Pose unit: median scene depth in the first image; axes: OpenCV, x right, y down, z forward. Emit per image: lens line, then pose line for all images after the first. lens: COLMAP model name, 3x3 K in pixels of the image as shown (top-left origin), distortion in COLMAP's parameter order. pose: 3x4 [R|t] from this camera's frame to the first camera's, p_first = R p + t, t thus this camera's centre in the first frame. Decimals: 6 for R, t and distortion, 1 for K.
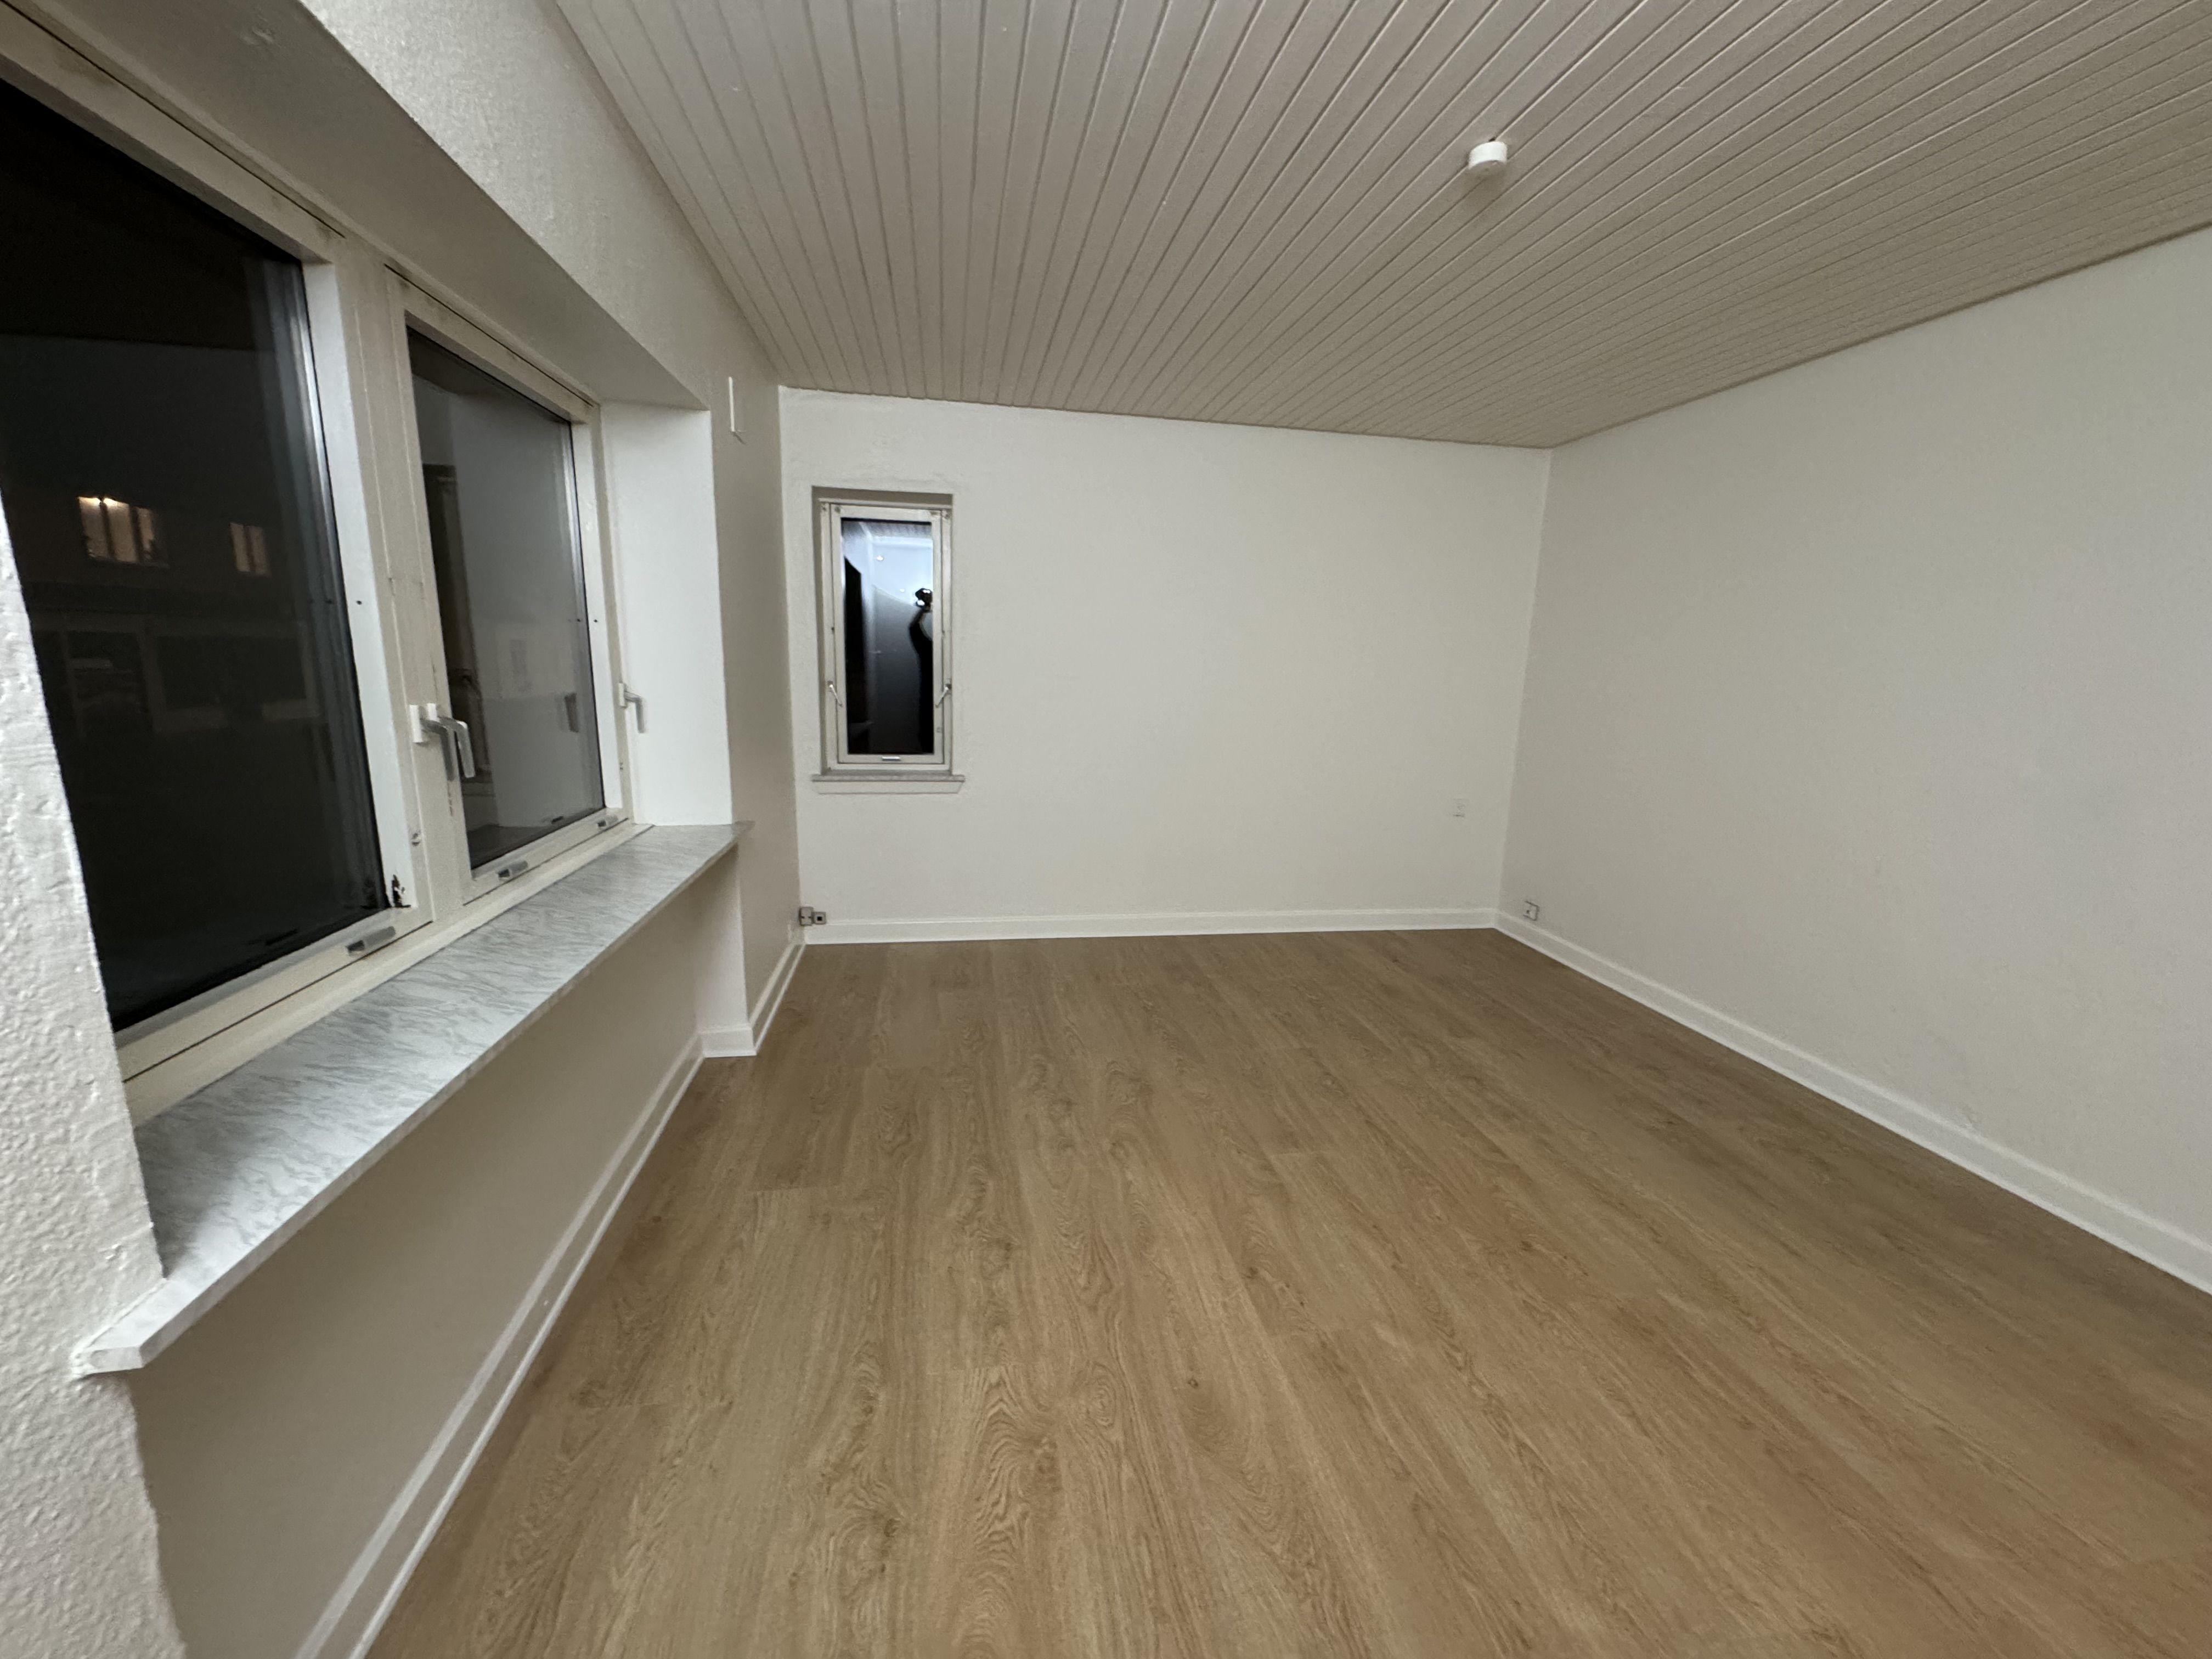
lens RADIAL K [[881.7, 0, 1107.6], [0, 881.7, 824.6], [0, 0, 1]] dist [-0.001386, -0.000027]
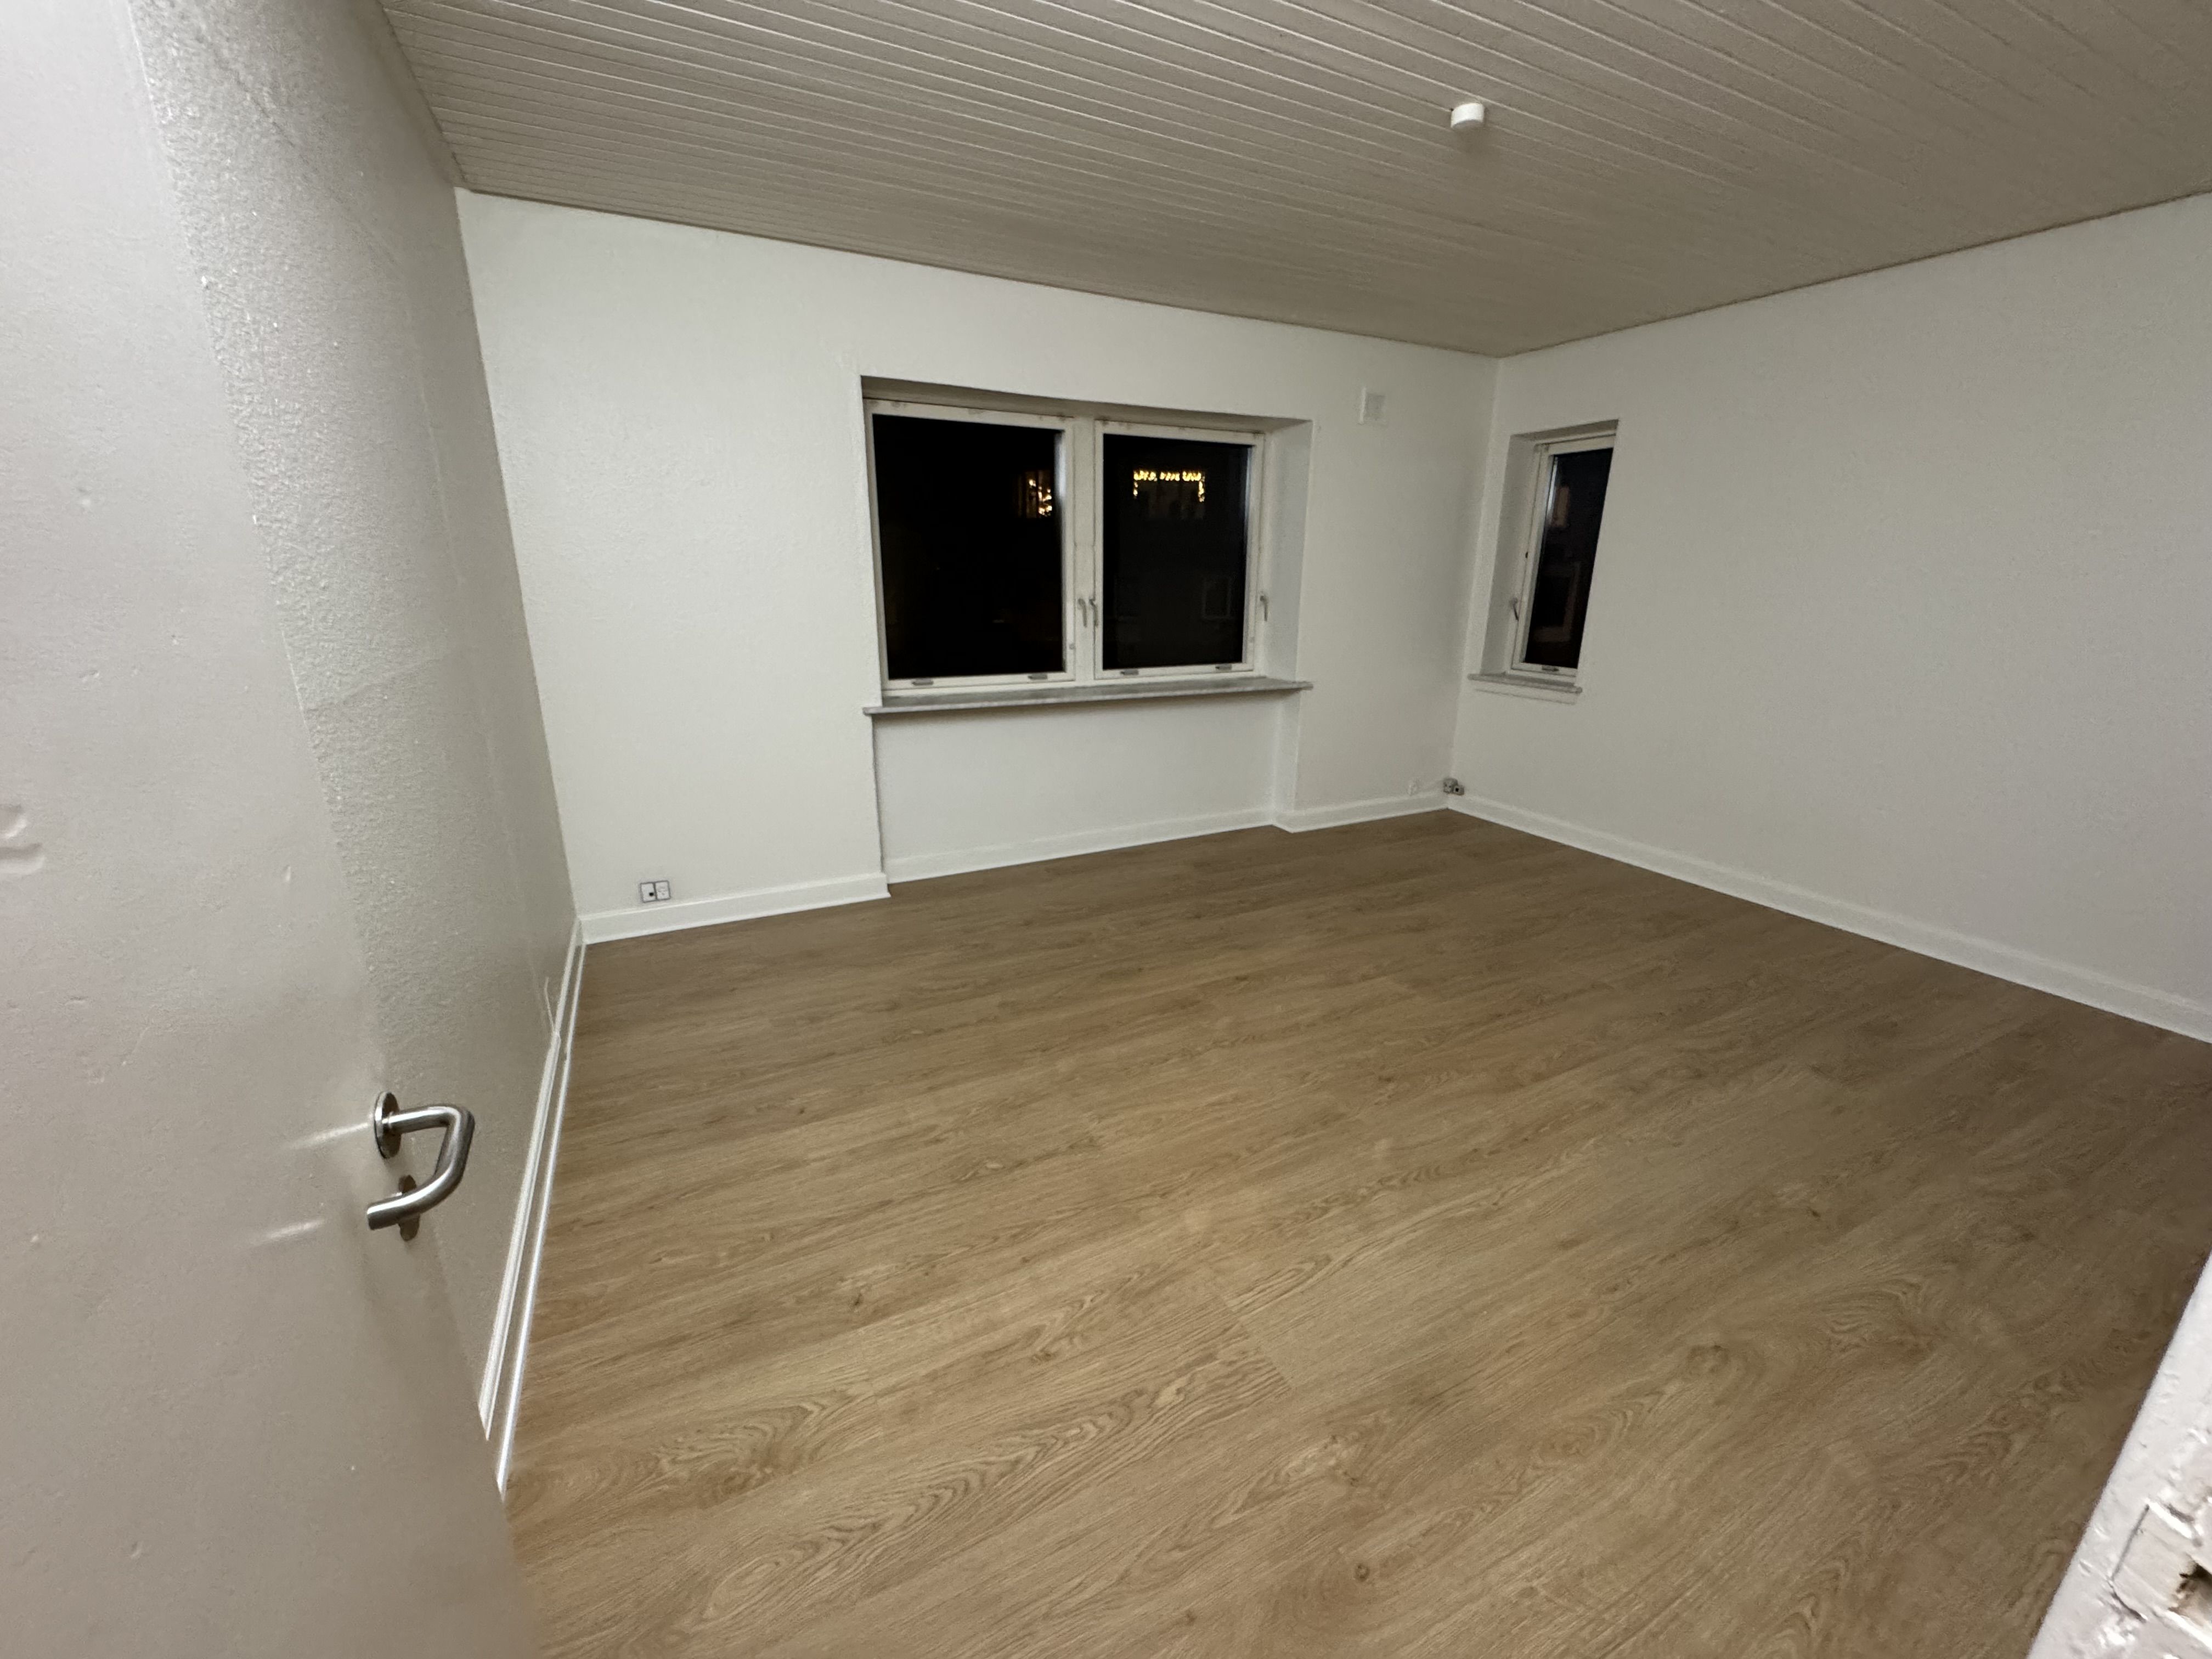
lens RADIAL K [[881.7, 0, 1118.2], [0, 881.7, 839.7], [0, 0, 1]] dist [-0.001386, -0.000027]
pose [[0.295889, 0.256056, -0.920263, 1.210249], [-0.179998, 0.961090, 0.209542, -0.004123], [0.938110, 0.103644, 0.330466, 0.225655]]
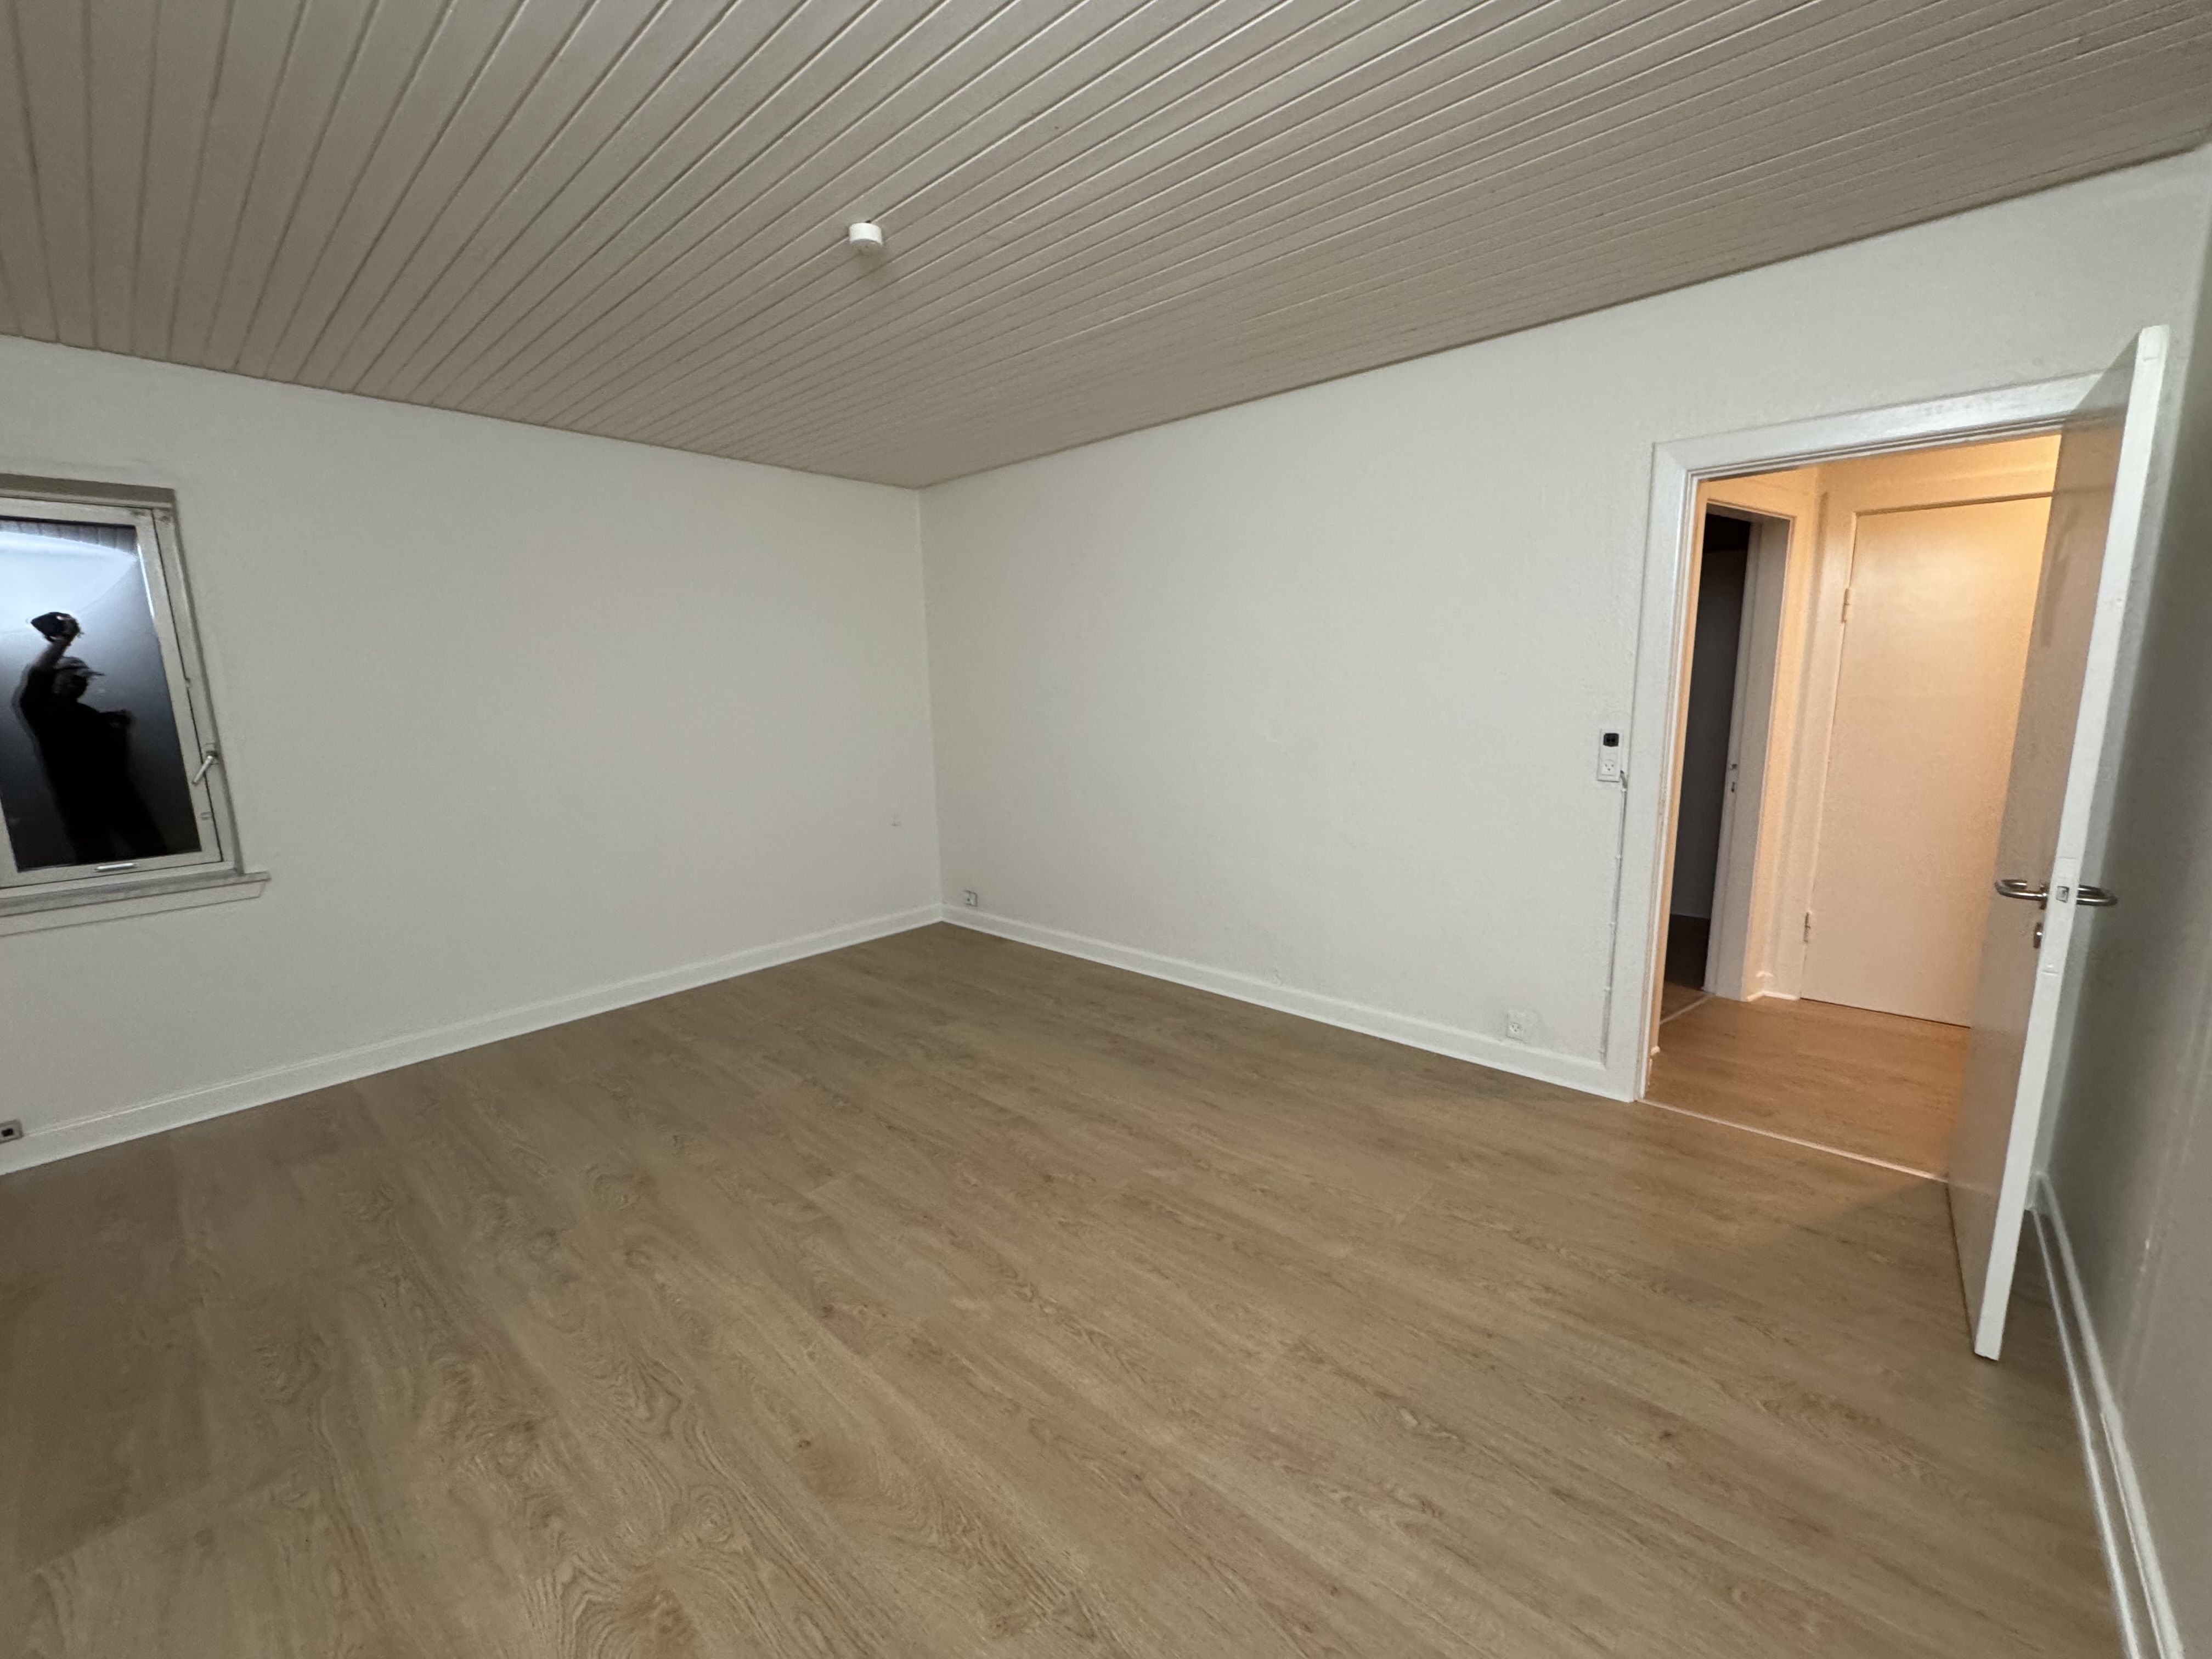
lens RADIAL K [[881.7, 0, 1106.4], [0, 881.7, 821.9], [0, 0, 1]] dist [-0.001386, -0.000027]
pose [[0.783799, -0.148681, 0.602954, -0.087949], [0.162703, 0.986167, 0.031674, -0.010764], [-0.599322, 0.073277, 0.797147, -0.012487]]
